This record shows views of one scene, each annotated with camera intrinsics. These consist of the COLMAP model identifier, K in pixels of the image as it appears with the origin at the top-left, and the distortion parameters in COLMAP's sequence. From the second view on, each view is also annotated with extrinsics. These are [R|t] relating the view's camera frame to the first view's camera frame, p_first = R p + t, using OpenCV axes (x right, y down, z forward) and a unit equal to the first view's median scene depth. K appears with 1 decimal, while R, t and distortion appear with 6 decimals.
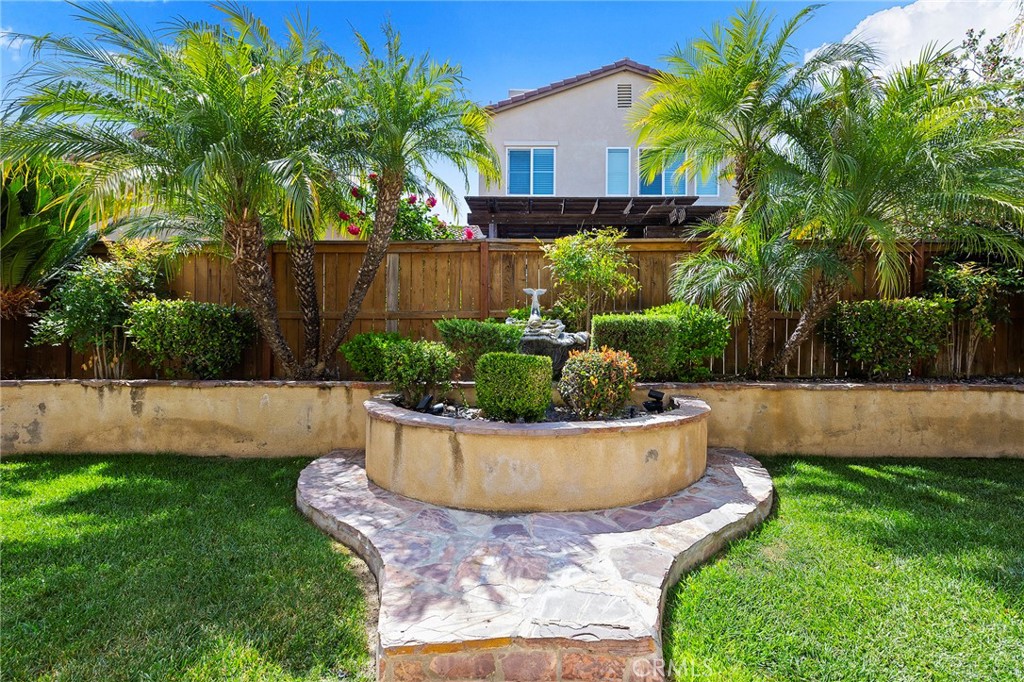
lens RADIAL K [[448.8, 0, 533.3], [0, 448.8, 337.1], [0, 0, 1]] dist [0.008228, -0.000234]
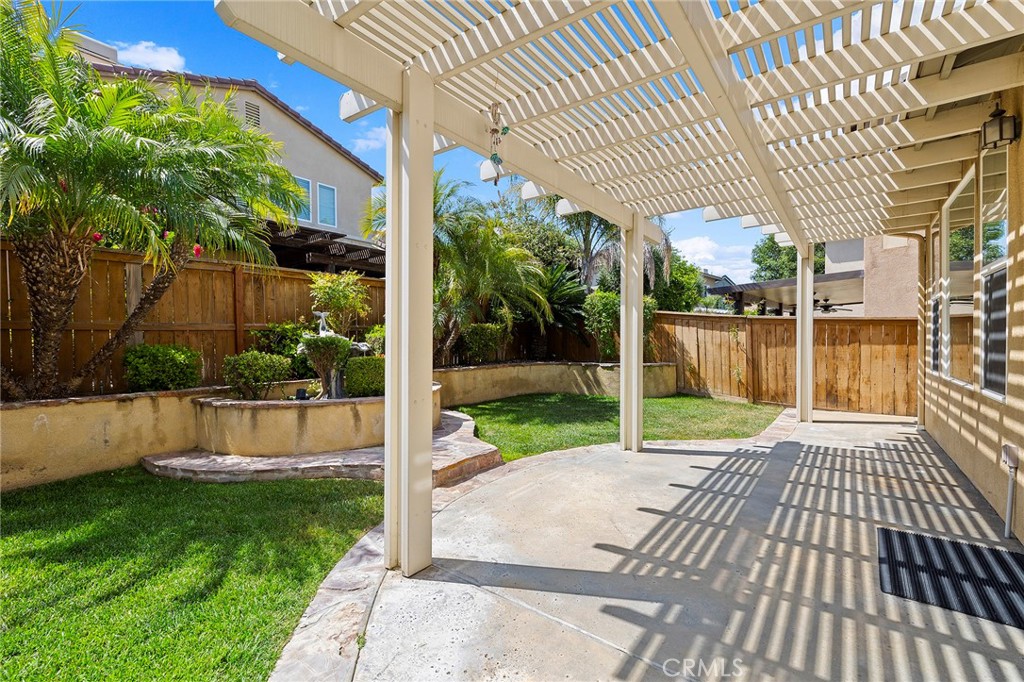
lens RADIAL K [[433.4, 0, 508.9], [0, 433.4, 345.8], [0, 0, 1]] dist [0.001872, 0.000629]
pose [[0.610584, -0.019279, 0.791717, -0.704628], [0.007806, 0.999802, 0.018325, -0.021846], [-0.791913, -0.005009, 0.610614, -0.289150]]
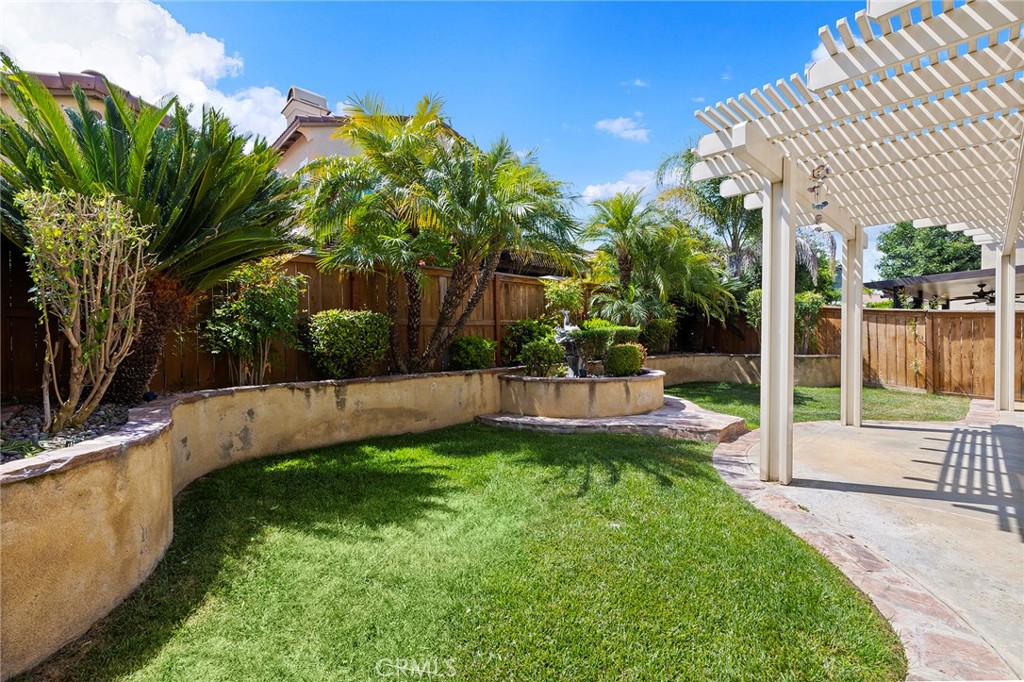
lens RADIAL K [[433.4, 0, 510.2], [0, 433.4, 341.3], [0, 0, 1]] dist [0.001872, 0.000629]
pose [[0.731264, -0.019344, 0.681820, -1.302208], [0.008350, 0.999777, 0.019409, -0.021214], [-0.682043, -0.008500, 0.731263, -0.108079]]
